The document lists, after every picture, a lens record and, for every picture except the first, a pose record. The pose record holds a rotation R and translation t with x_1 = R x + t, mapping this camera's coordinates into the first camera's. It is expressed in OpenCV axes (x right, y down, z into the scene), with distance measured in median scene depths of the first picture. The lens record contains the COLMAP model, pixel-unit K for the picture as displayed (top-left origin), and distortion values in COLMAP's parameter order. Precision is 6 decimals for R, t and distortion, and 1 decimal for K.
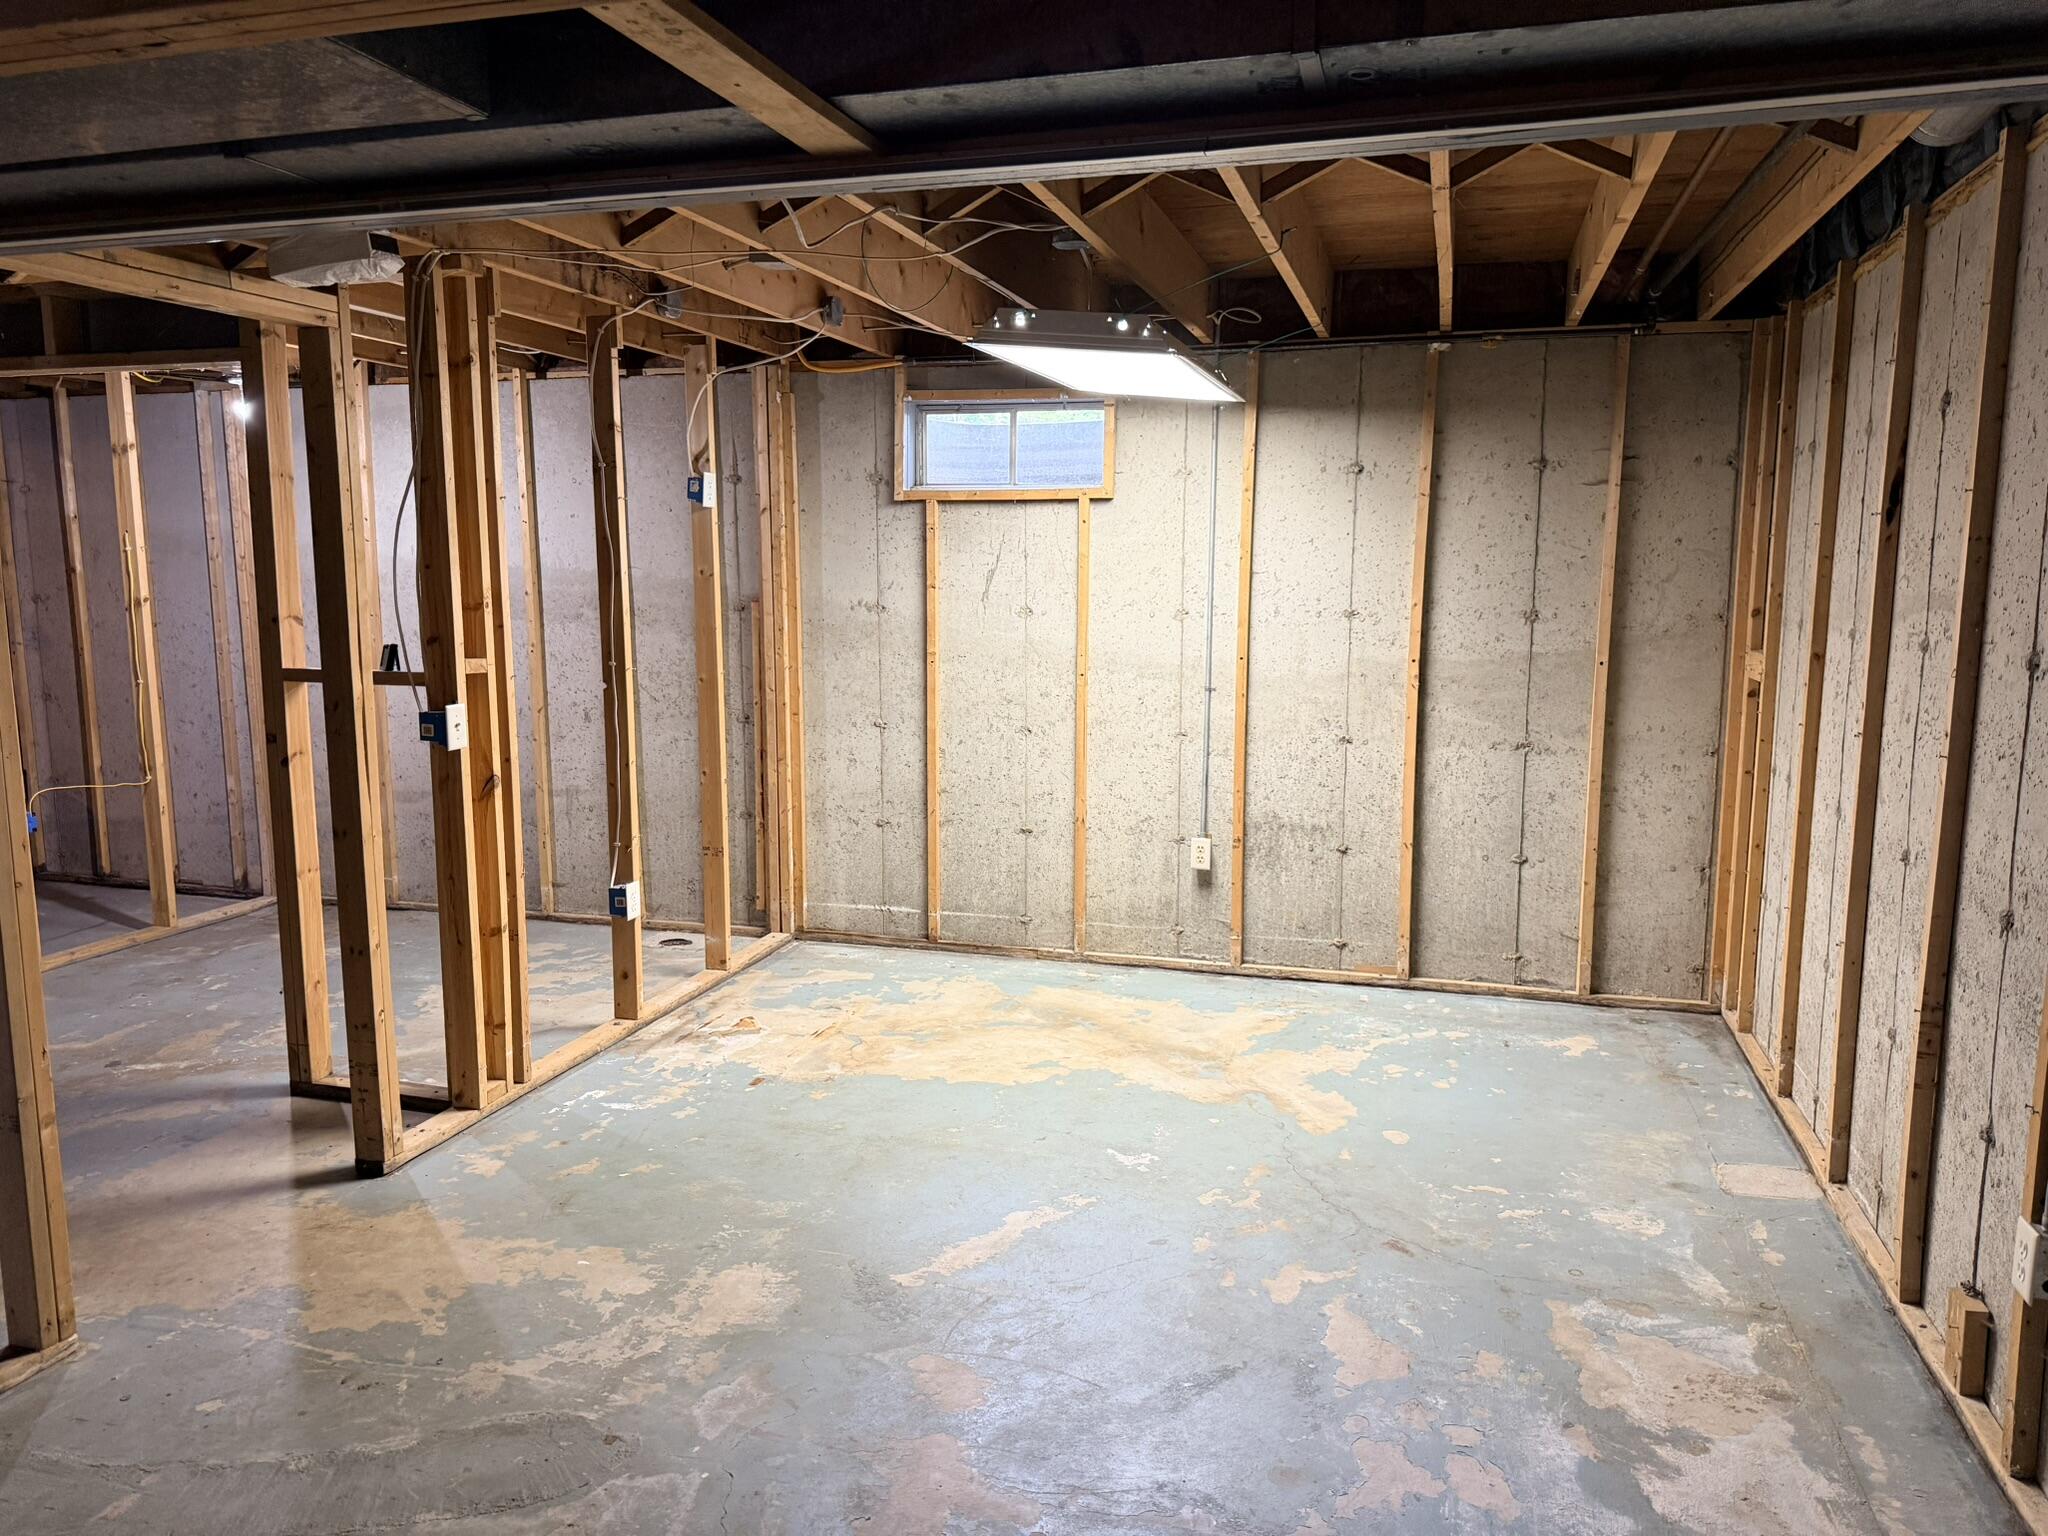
lens RADIAL K [[1454.1, 0, 1026.8], [0, 1454.1, 768.7], [0, 0, 1]] dist [0.043922, -0.045284]
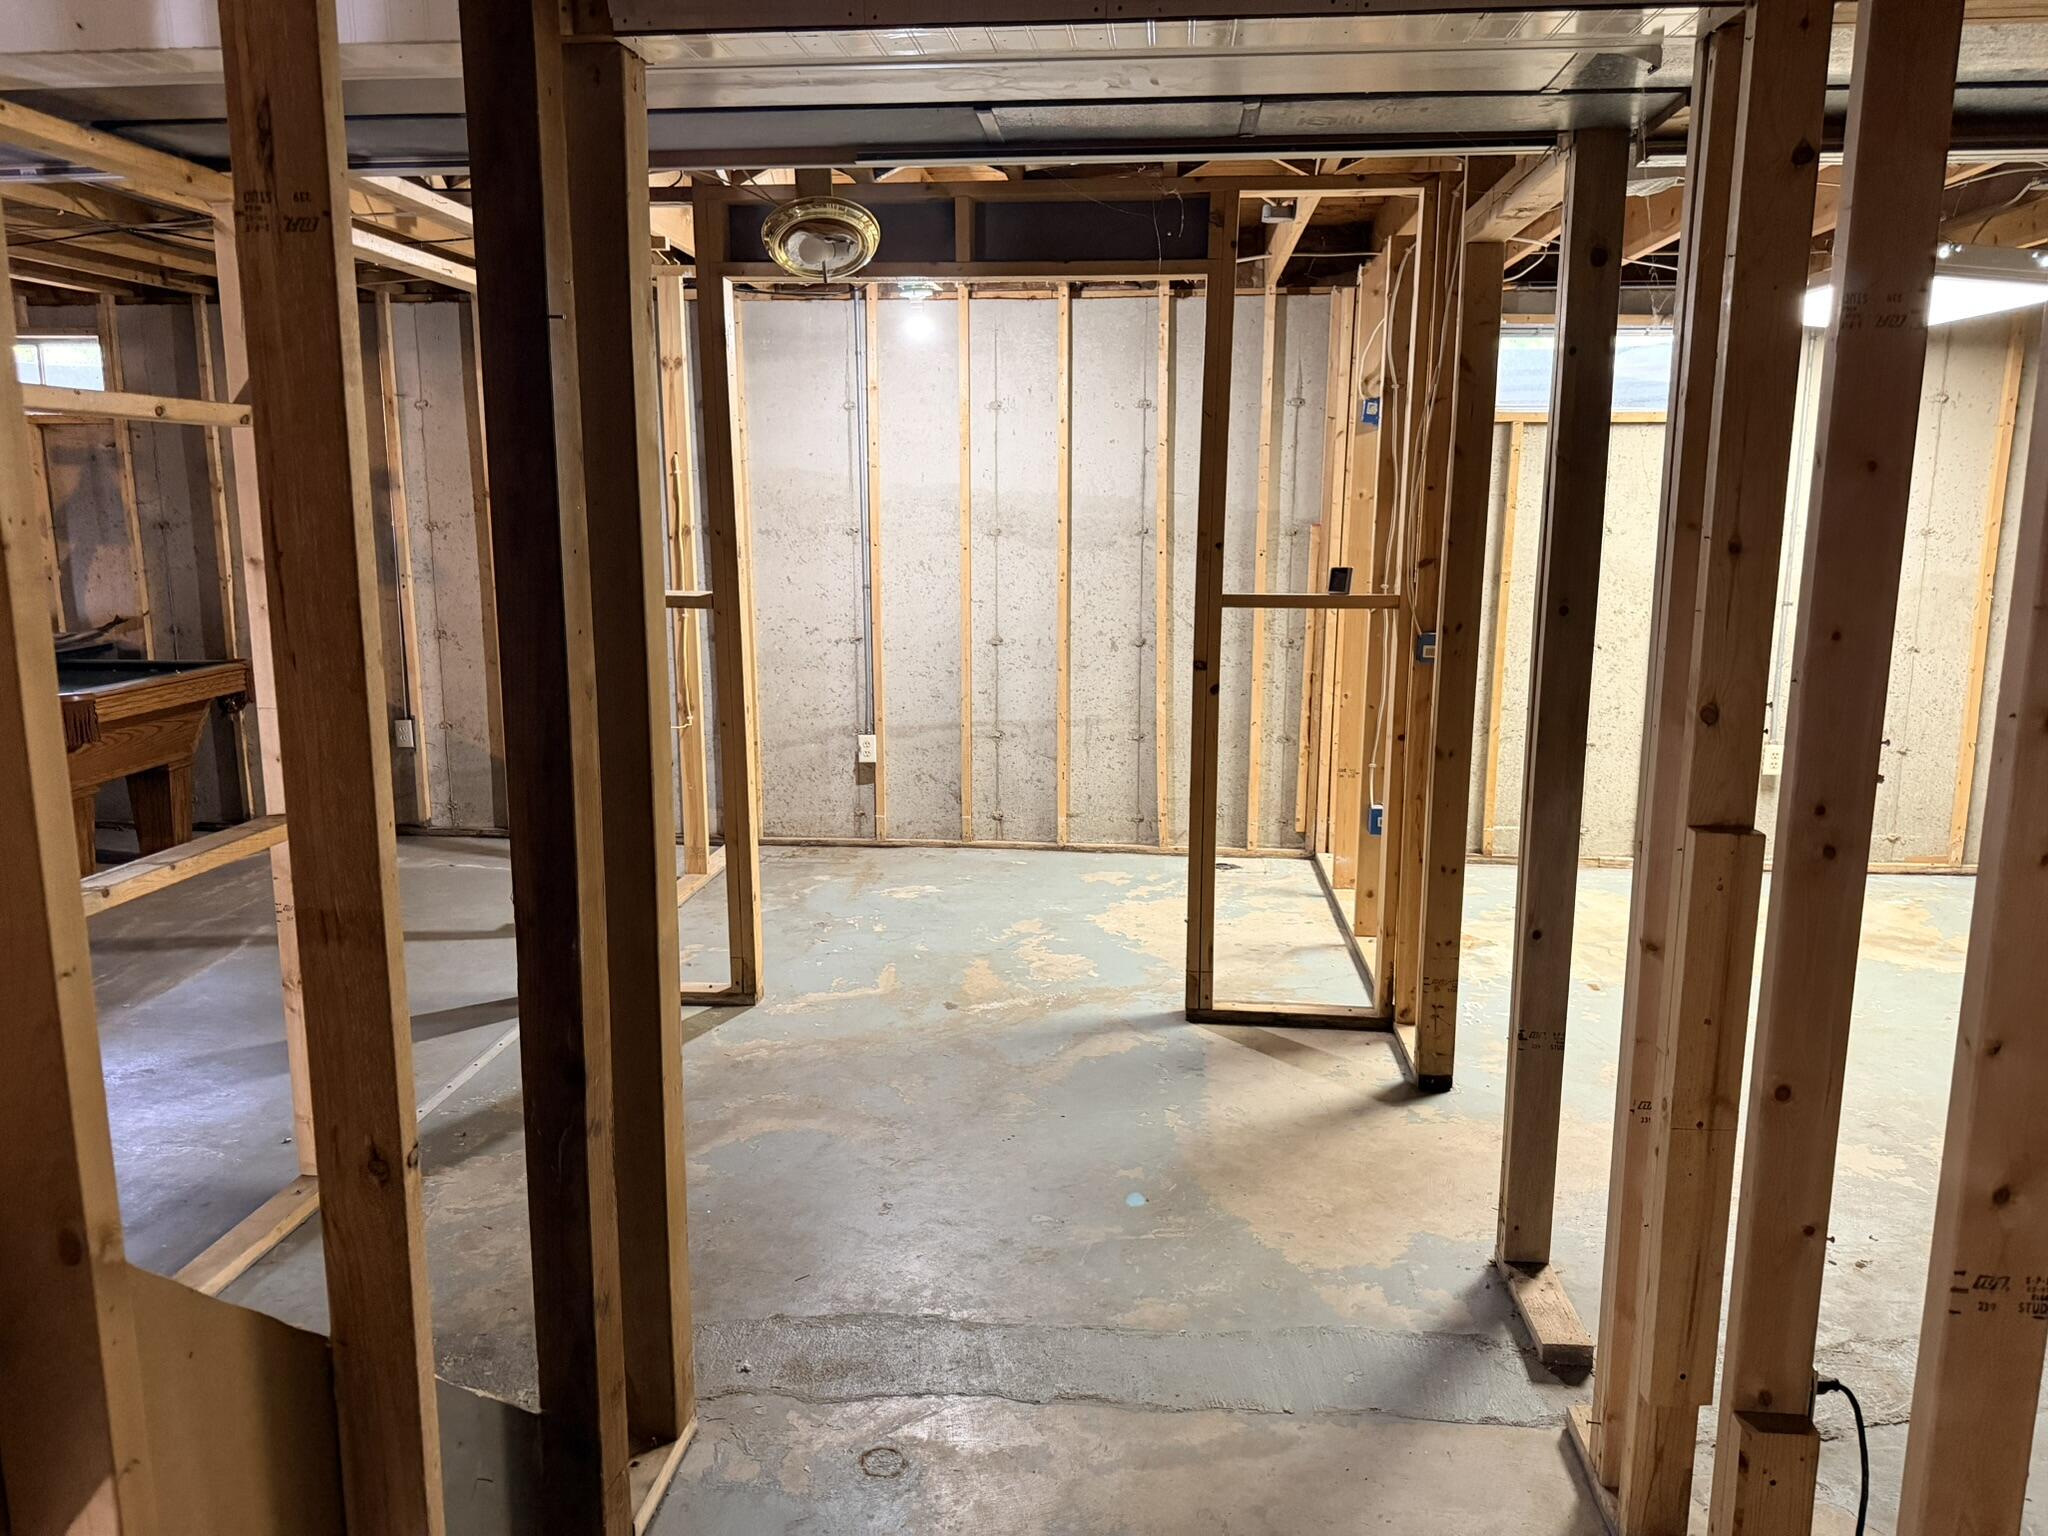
lens RADIAL K [[1454.1, 0, 1021.4], [0, 1454.1, 764.6], [0, 0, 1]] dist [0.043922, -0.045284]
pose [[0.982090, -0.032835, 0.185527, -0.581307], [0.024963, 0.998693, 0.044611, 0.000127], [-0.186749, -0.039181, 0.981626, 0.042304]]
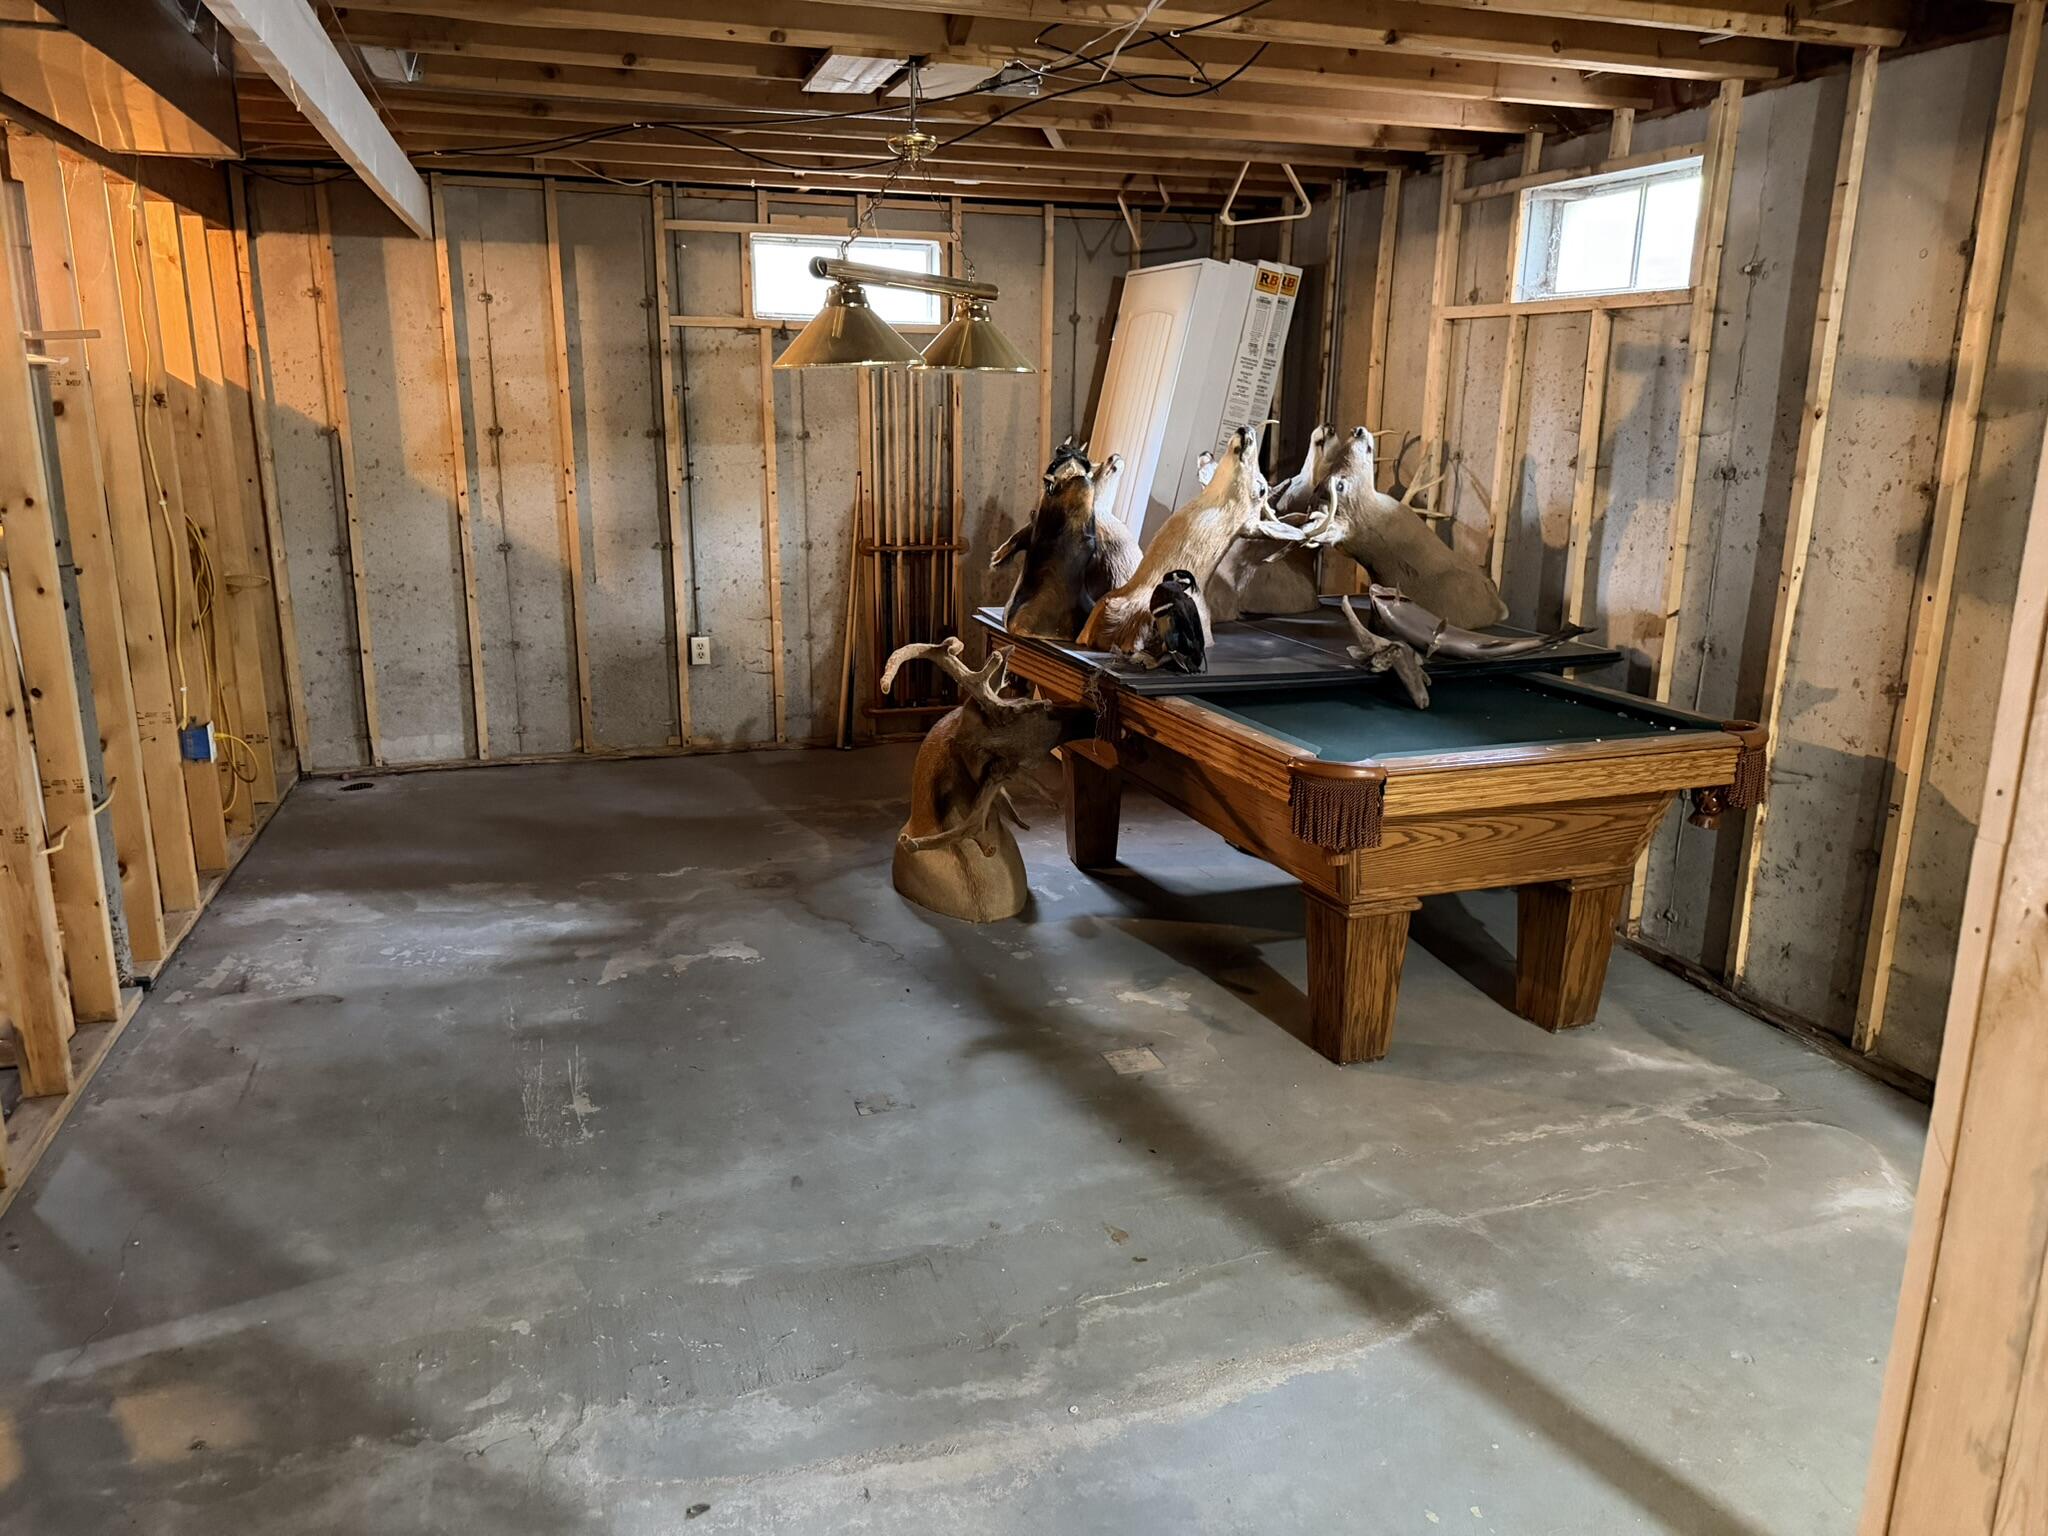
lens RADIAL K [[1454.1, 0, 1022.8], [0, 1454.1, 756.2], [0, 0, 1]] dist [0.043922, -0.045284]
pose [[0.554583, 0.208904, -0.805479, -0.623108], [-0.131327, 0.977817, 0.163181, -0.087858], [0.821700, 0.015284, 0.569715, 0.618883]]
